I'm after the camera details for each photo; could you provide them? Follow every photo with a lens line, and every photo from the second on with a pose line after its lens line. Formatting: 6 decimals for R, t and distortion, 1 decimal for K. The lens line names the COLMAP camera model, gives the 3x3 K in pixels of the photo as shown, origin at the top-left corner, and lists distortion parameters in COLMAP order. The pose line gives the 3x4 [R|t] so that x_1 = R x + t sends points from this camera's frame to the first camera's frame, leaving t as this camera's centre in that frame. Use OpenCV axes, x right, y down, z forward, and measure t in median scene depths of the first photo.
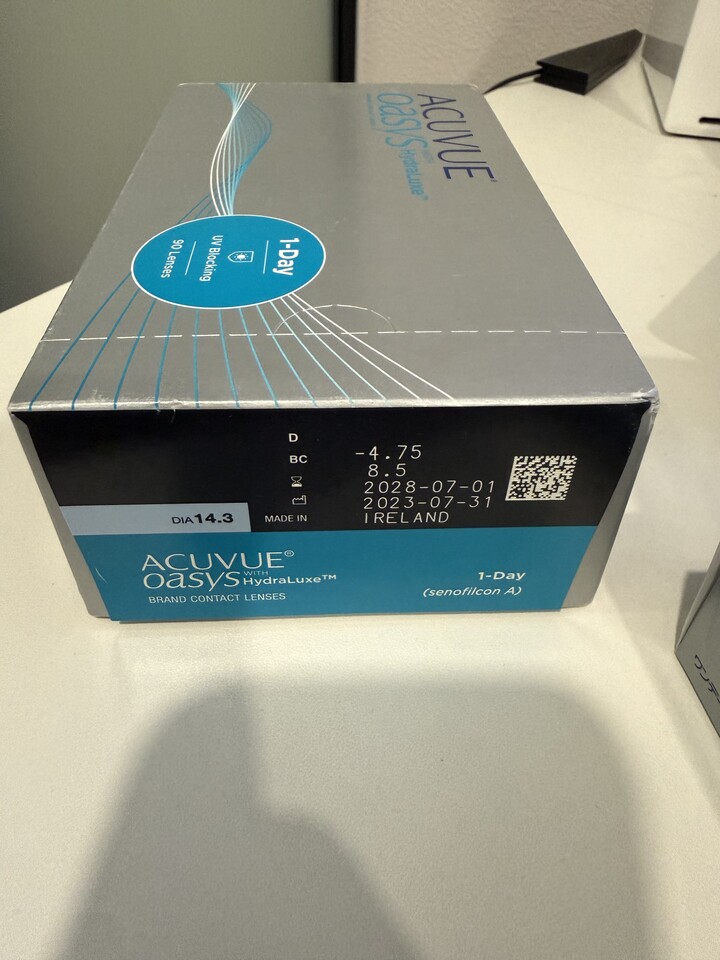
lens RADIAL K [[695.3, 0, 359.3], [0, 695.3, 410.9], [0, 0, 1]] dist [0.028240, -0.001422]
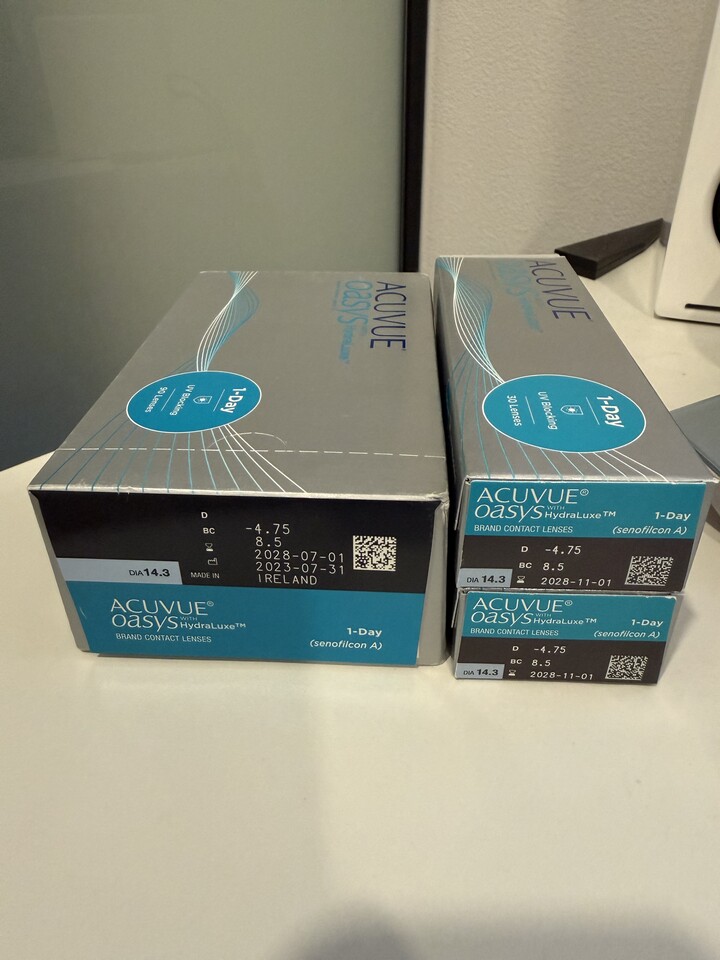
lens RADIAL K [[722.3, 0, 360.0], [0, 722.3, 480.0], [0, 0, 1]] dist [0.040251, -0.000592]
pose [[0.993642, 0.036129, -0.106628, 0.368572], [-0.048803, 0.991723, -0.118760, 0.120287], [0.101455, 0.123209, 0.987181, -0.483144]]
